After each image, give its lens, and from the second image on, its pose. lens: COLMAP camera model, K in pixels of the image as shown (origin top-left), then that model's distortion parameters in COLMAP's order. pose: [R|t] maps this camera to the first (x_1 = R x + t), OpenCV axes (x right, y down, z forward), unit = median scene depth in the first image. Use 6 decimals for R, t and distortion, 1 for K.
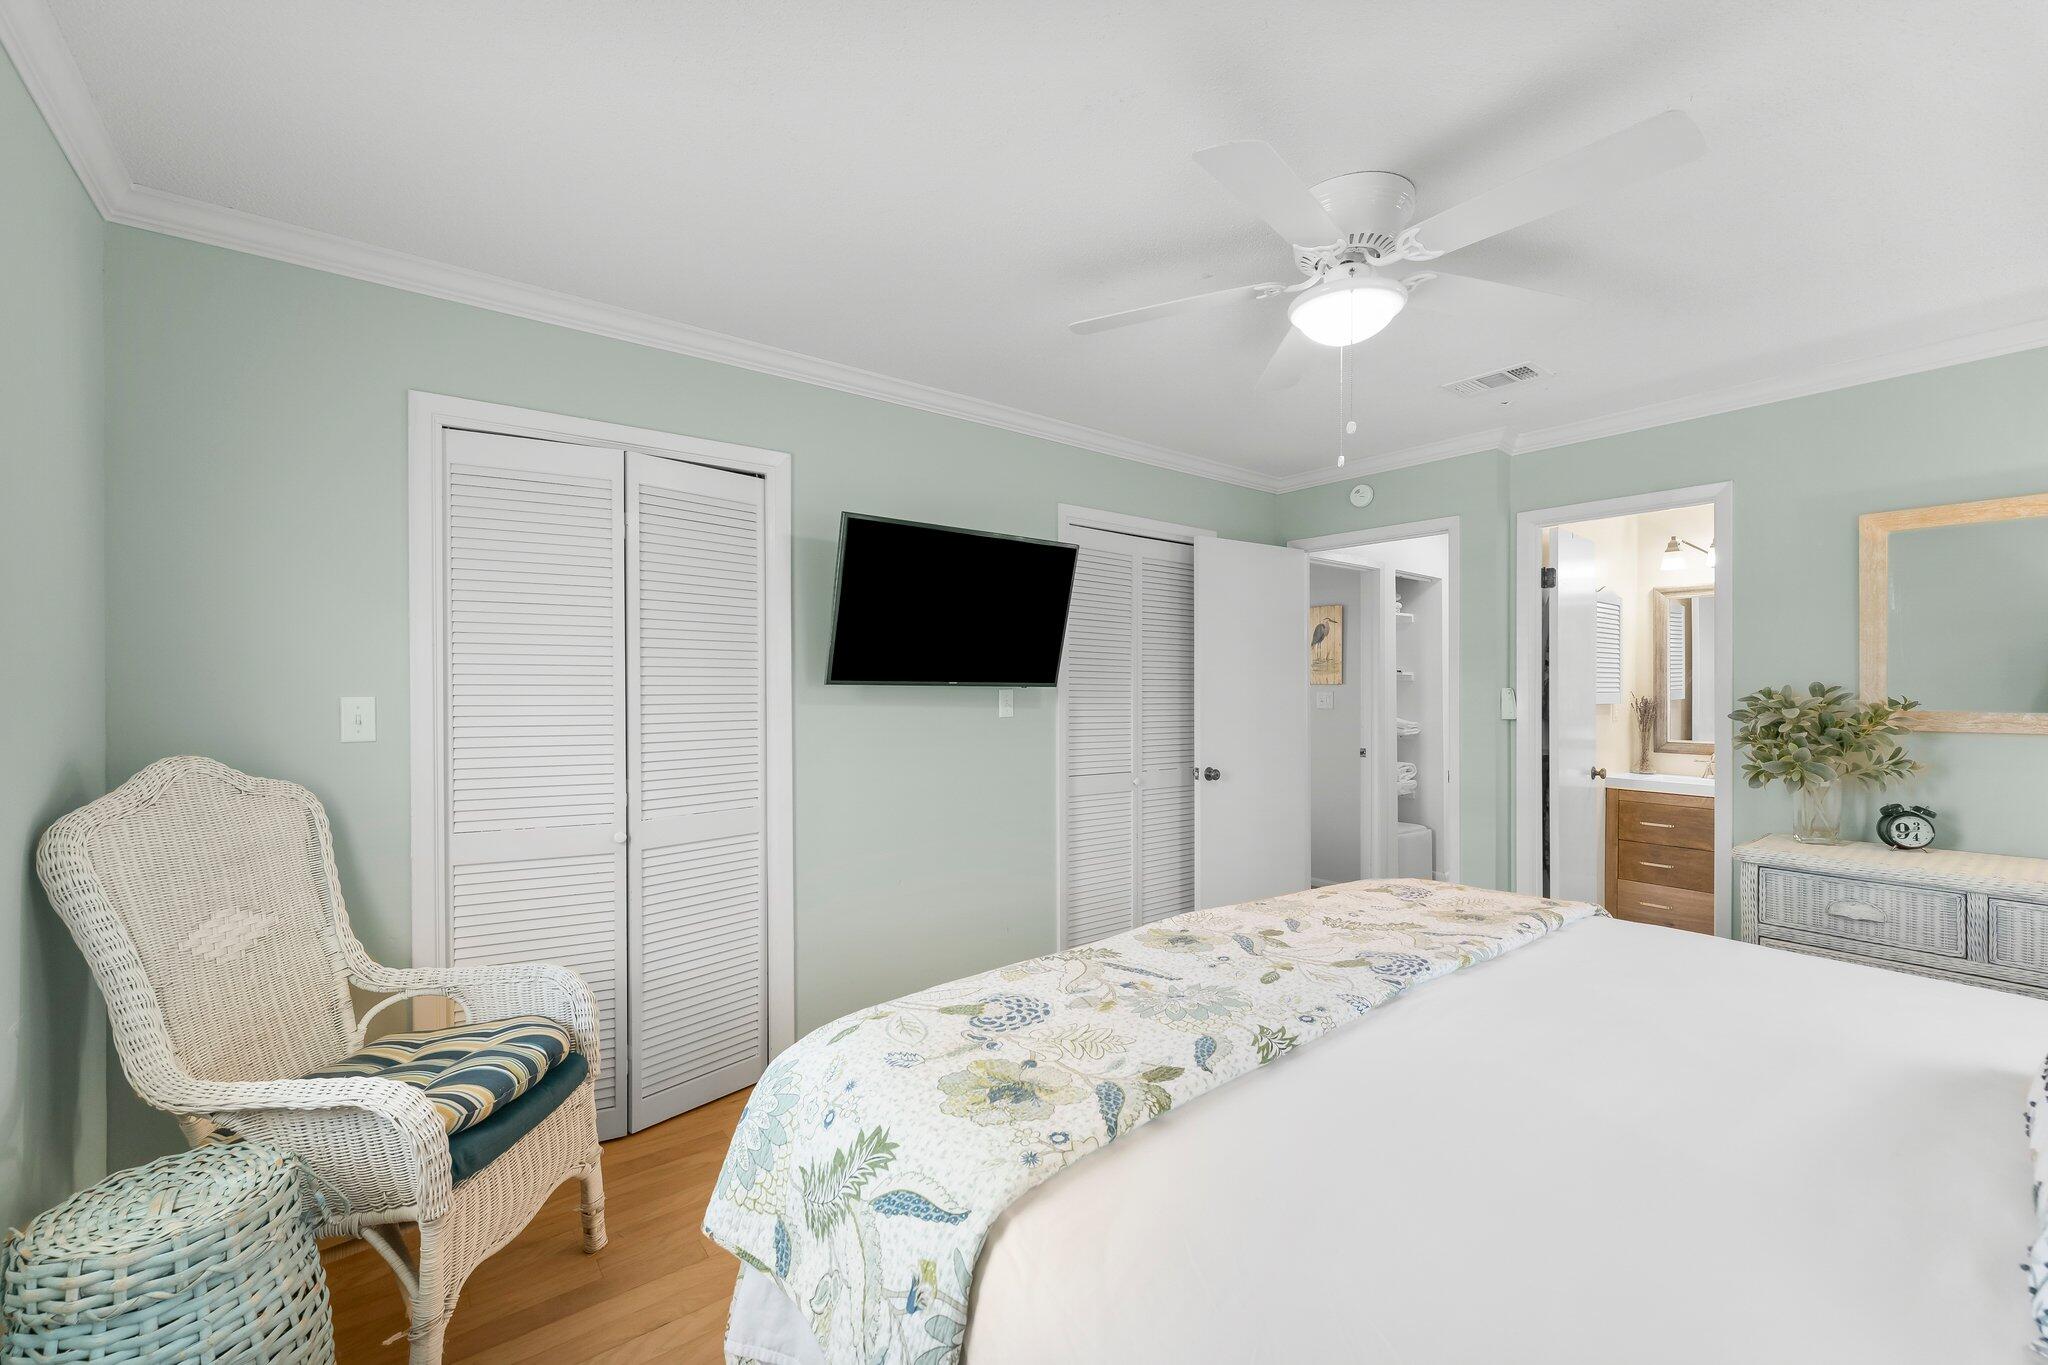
lens RADIAL K [[833.6, 0, 1024.0], [0, 833.6, 682.5], [0, 0, 1]] dist [-0.001112, -0.000025]
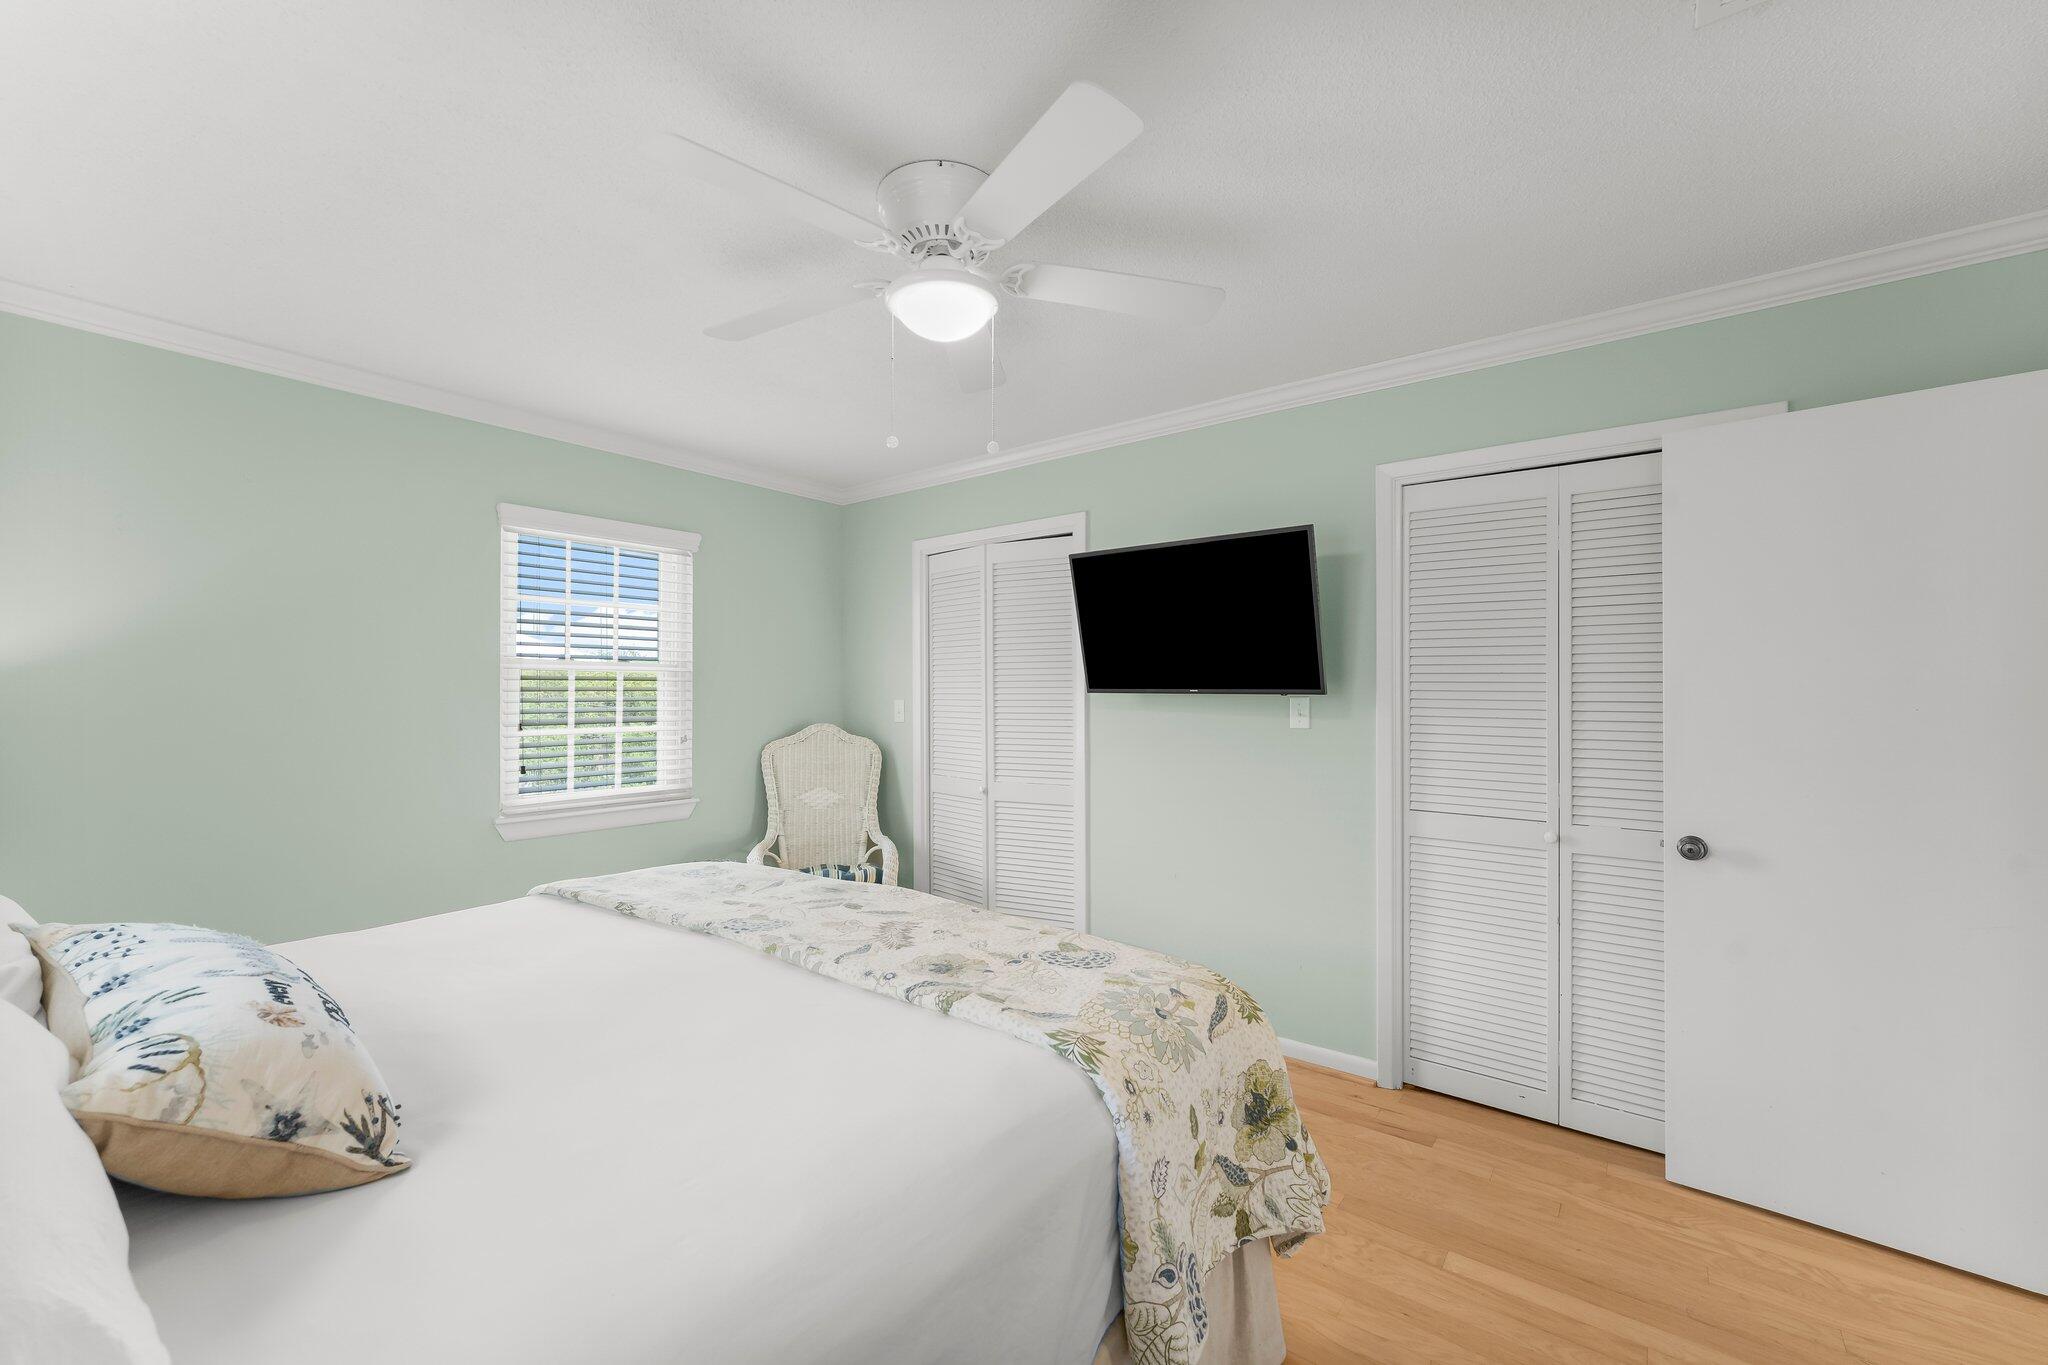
lens RADIAL K [[833.6, 0, 1024.0], [0, 833.6, 682.5], [0, 0, 1]] dist [-0.001112, -0.000025]
pose [[0.254712, -0.013988, -0.966916, 1.048859], [0.004839, 0.999901, -0.013191, 0.003171], [0.967005, -0.001319, 0.254754, 0.659397]]
